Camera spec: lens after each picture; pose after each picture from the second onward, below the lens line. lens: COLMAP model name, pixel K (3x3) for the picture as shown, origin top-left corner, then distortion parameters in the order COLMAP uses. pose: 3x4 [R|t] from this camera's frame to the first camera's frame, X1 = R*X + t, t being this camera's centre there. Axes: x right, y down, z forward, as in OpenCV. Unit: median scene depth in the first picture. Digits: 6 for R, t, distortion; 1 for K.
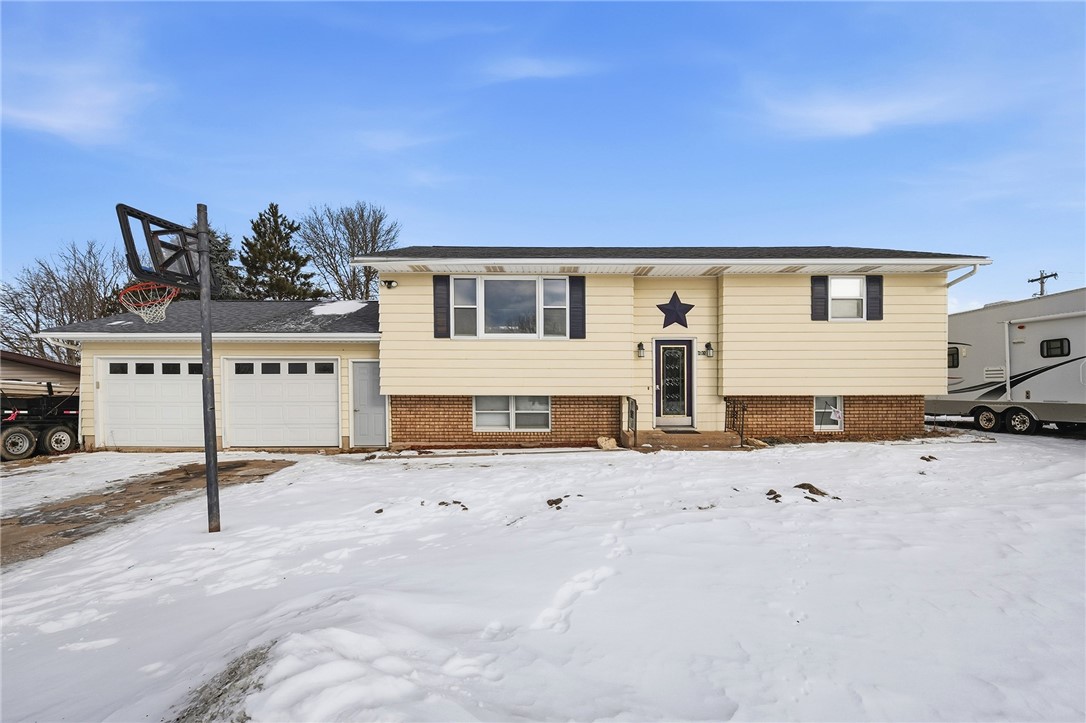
lens RADIAL K [[388.0, 0, 538.5], [0, 388.0, 368.2], [0, 0, 1]] dist [-0.002059, -0.001486]
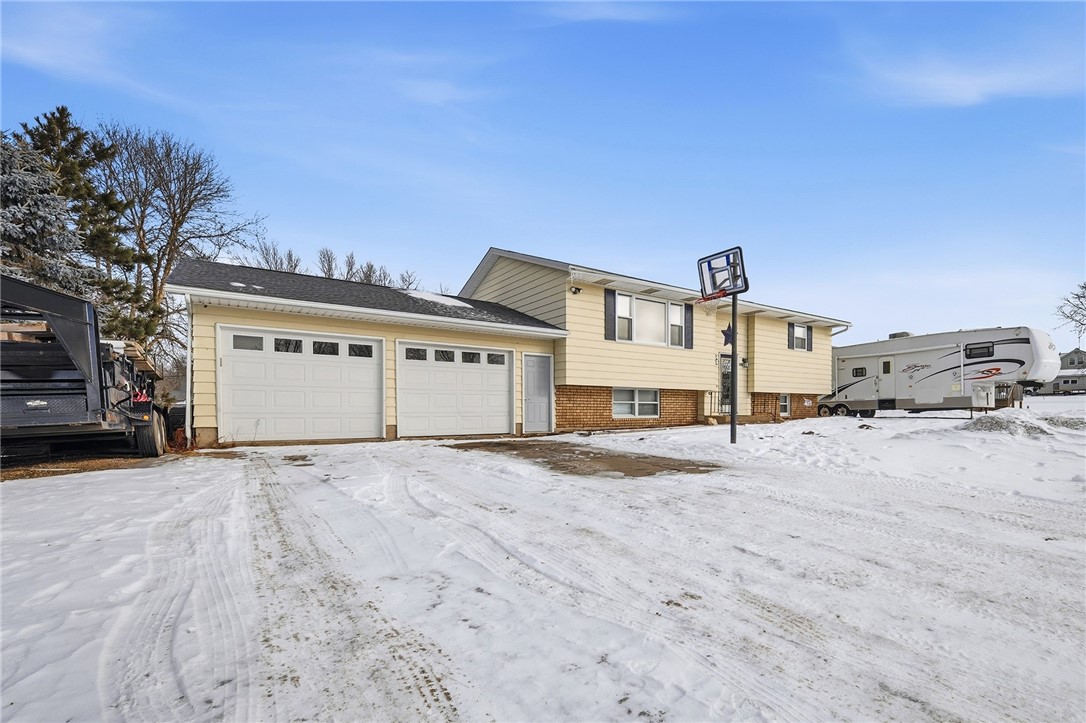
lens RADIAL K [[388.0, 0, 546.1], [0, 388.0, 361.7], [0, 0, 1]] dist [-0.002059, -0.001486]
pose [[0.880673, 0.058882, 0.470050, -0.965572], [-0.047317, 0.998217, -0.036392, 0.041358], [-0.471355, 0.009808, 0.881889, 0.016120]]
